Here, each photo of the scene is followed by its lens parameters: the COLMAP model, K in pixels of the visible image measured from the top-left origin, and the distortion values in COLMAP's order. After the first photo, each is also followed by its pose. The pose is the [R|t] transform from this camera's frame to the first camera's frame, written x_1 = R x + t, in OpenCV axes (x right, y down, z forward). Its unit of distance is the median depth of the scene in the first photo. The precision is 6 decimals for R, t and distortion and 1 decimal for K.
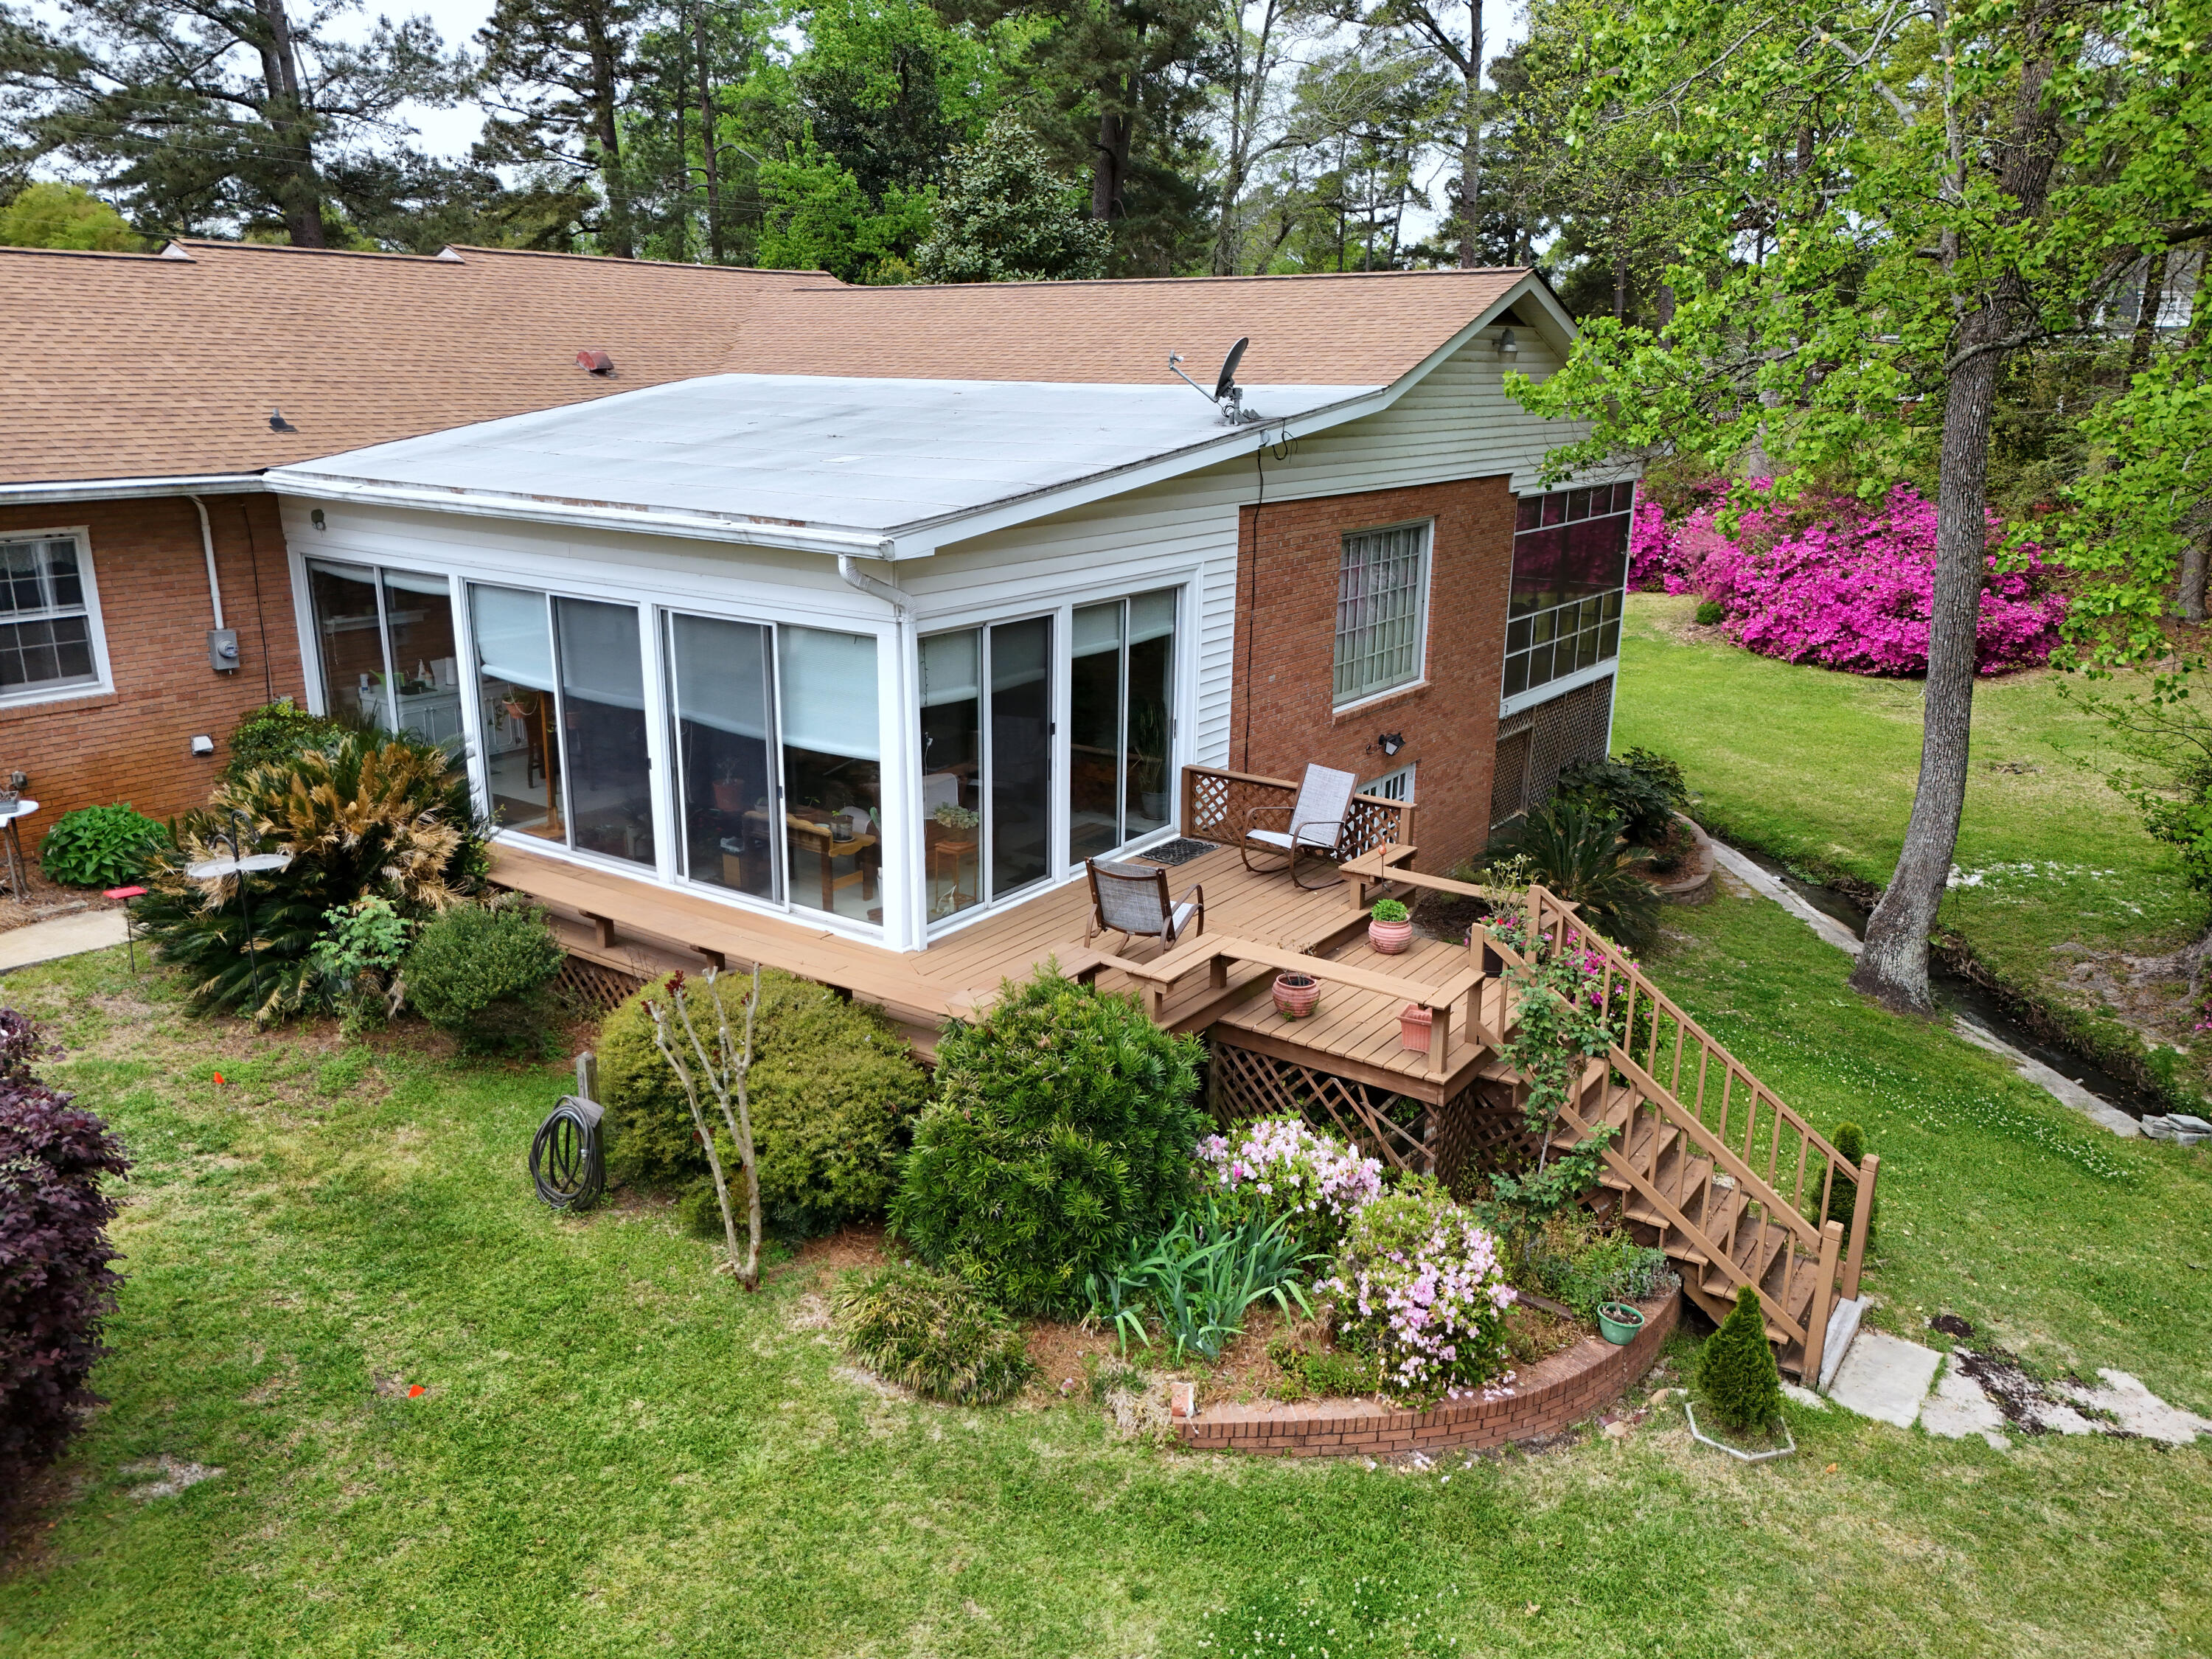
lens RADIAL K [[1618.9, 0, 1108.0], [0, 1618.9, 821.6], [0, 0, 1]] dist [0.063272, -0.053566]
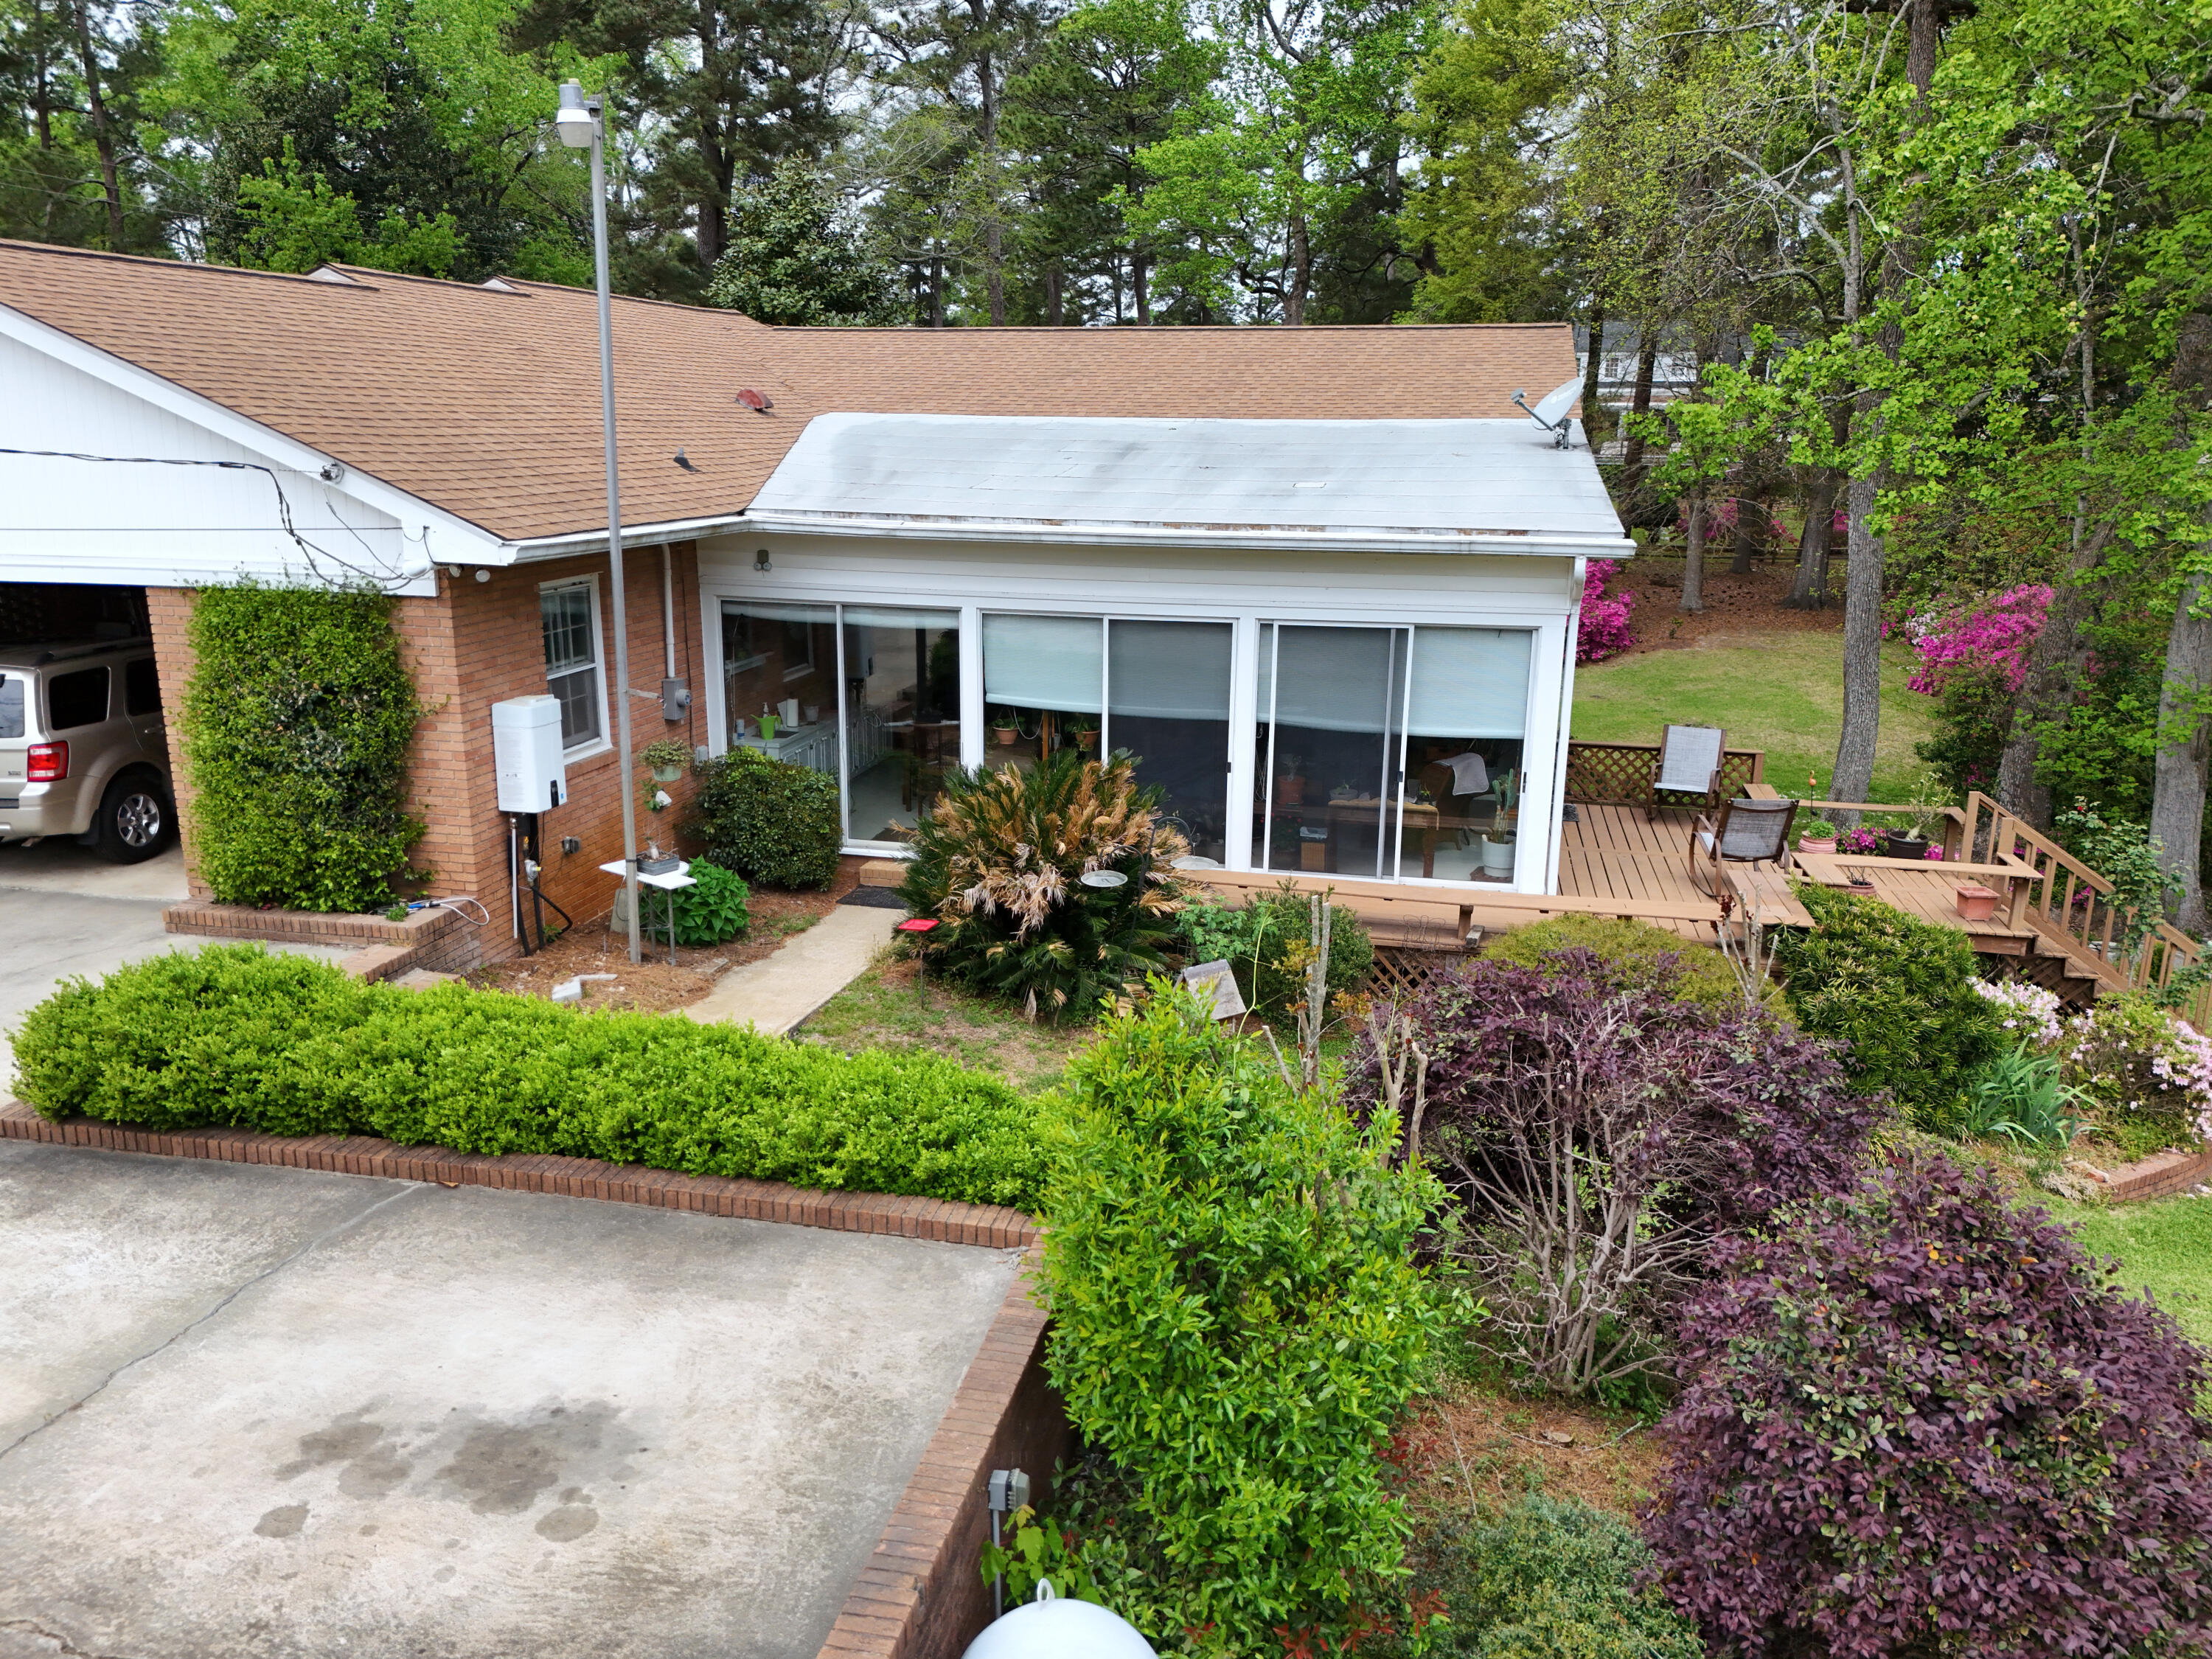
lens RADIAL K [[1618.9, 0, 1108.7], [0, 1618.9, 832.1], [0, 0, 1]] dist [0.063272, -0.053566]
pose [[0.921243, -0.097960, 0.376450, -0.704499], [0.105542, 0.994415, 0.000486, -0.001684], [-0.374395, 0.039284, 0.926437, 0.030417]]
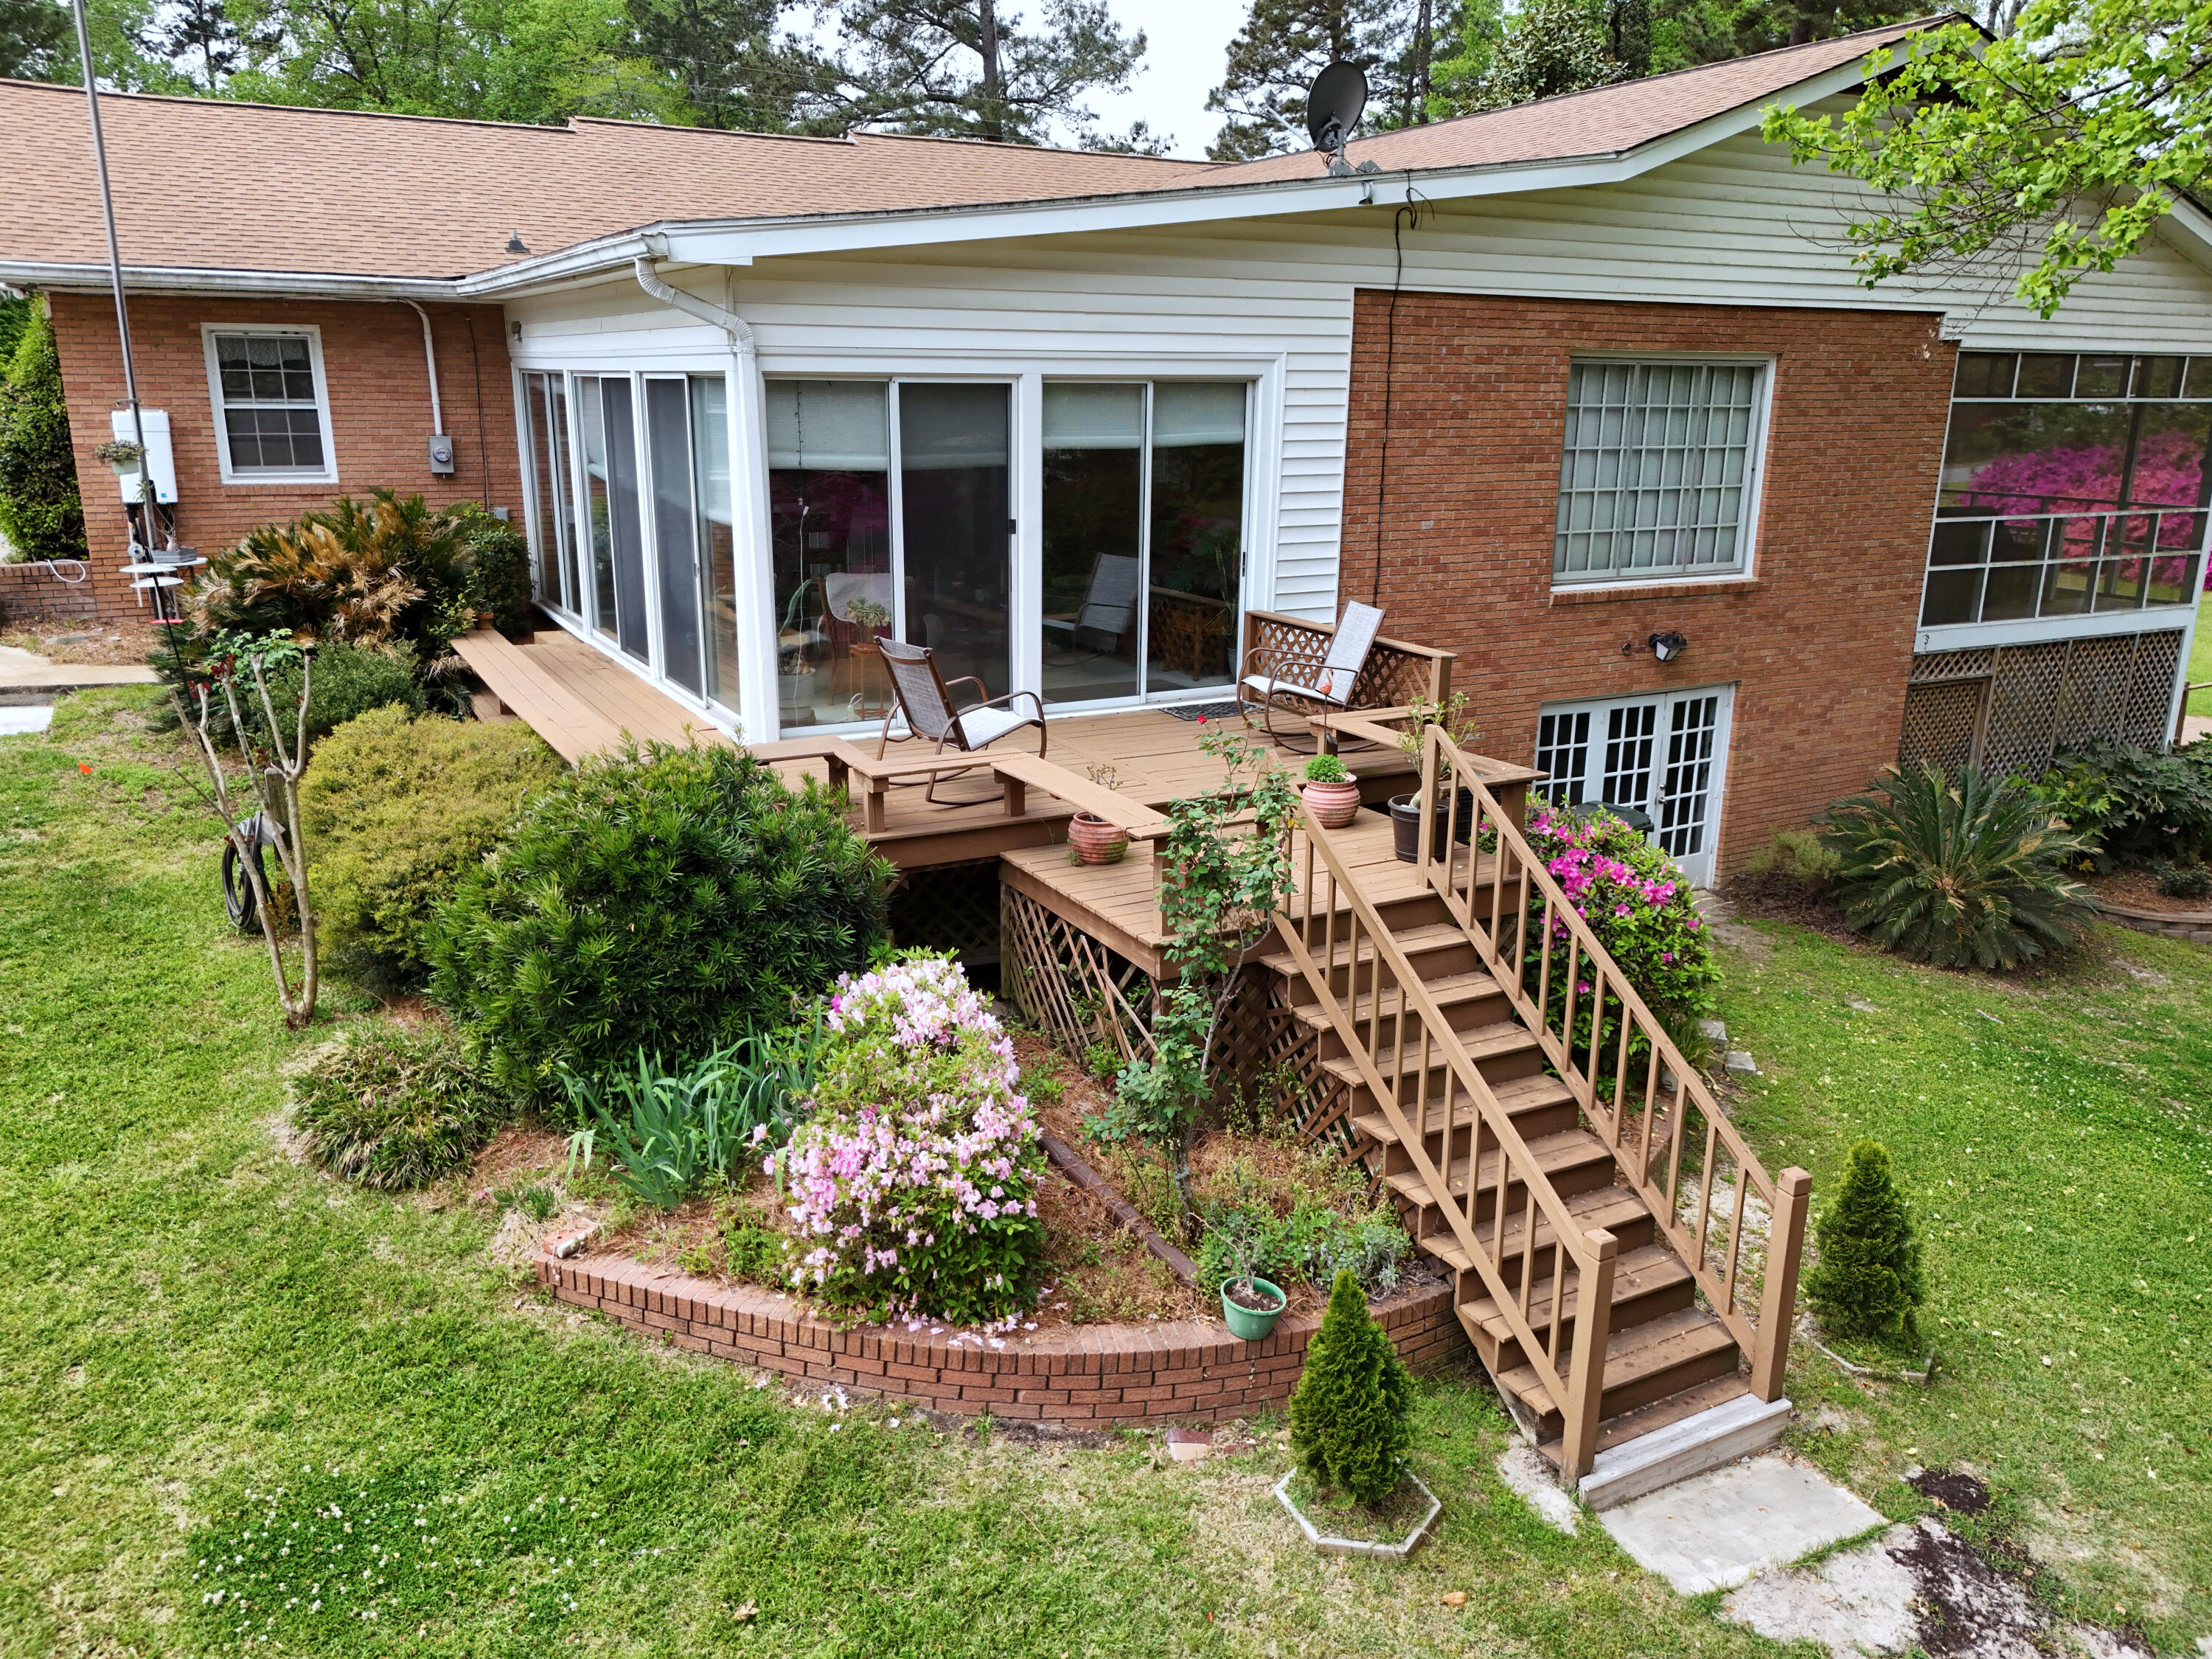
lens RADIAL K [[1618.9, 0, 1089.5], [0, 1618.9, 828.7], [0, 0, 1]] dist [0.063272, -0.053566]
pose [[0.897050, 0.116067, -0.426416, 0.345135], [-0.118473, 0.992736, 0.020984, 0.069058], [0.425754, 0.031695, 0.904284, 0.236537]]
